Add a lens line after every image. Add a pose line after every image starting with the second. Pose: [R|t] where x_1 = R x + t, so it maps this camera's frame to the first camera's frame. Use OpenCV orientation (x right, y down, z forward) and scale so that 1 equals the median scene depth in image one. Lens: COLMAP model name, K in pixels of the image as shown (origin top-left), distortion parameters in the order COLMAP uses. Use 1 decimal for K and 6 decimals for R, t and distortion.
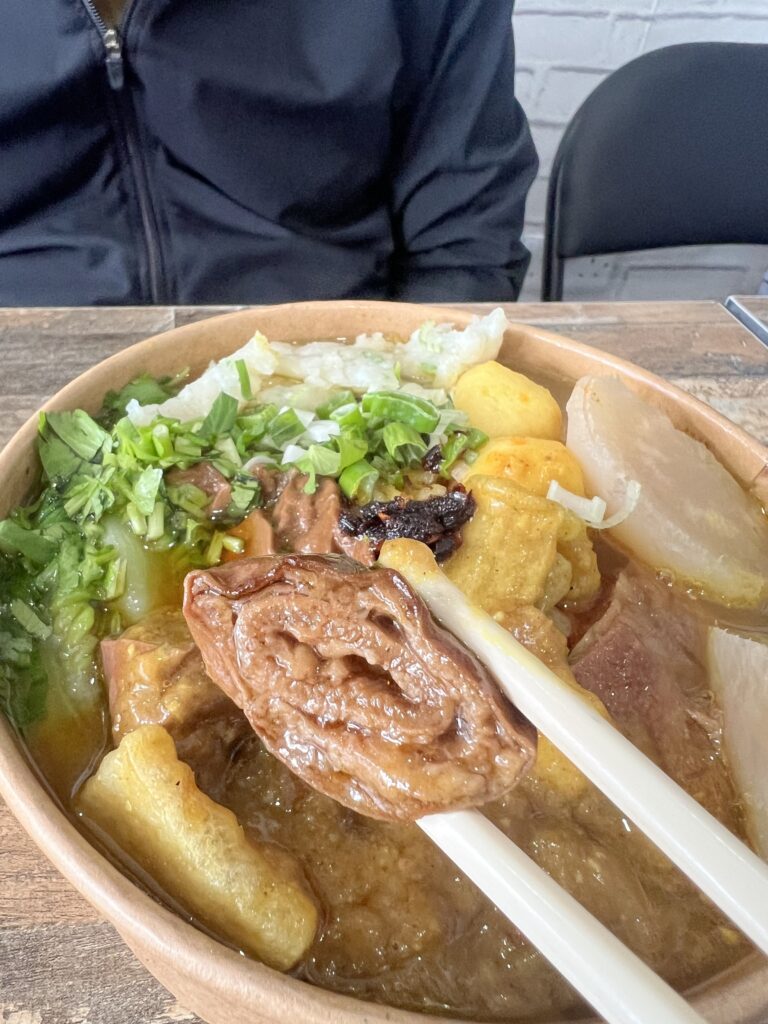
lens RADIAL K [[872.5, 0, 384.0], [0, 872.5, 512.0], [0, 0, 1]] dist [0.321442, -0.000612]
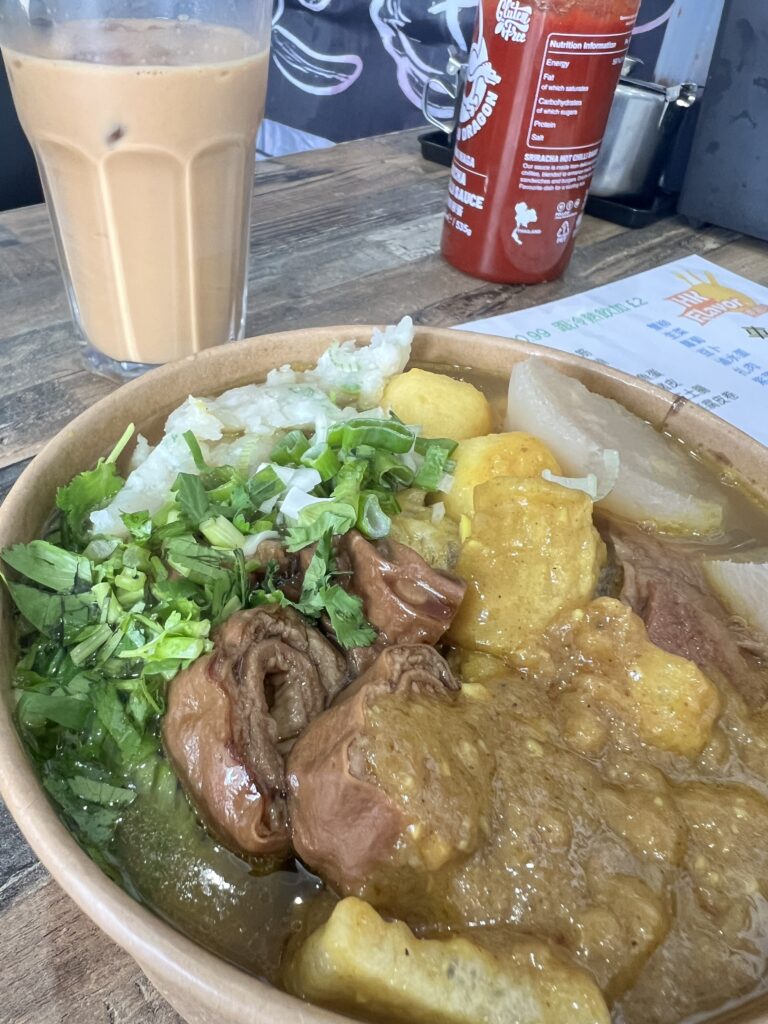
lens RADIAL K [[872.5, 0, 384.0], [0, 872.5, 512.0], [0, 0, 1]] dist [0.321442, -0.000612]
pose [[0.898431, -0.282684, 0.336023, -0.292620], [0.274077, 0.958868, 0.073855, -0.099968], [-0.343079, 0.025743, 0.938954, 0.089960]]
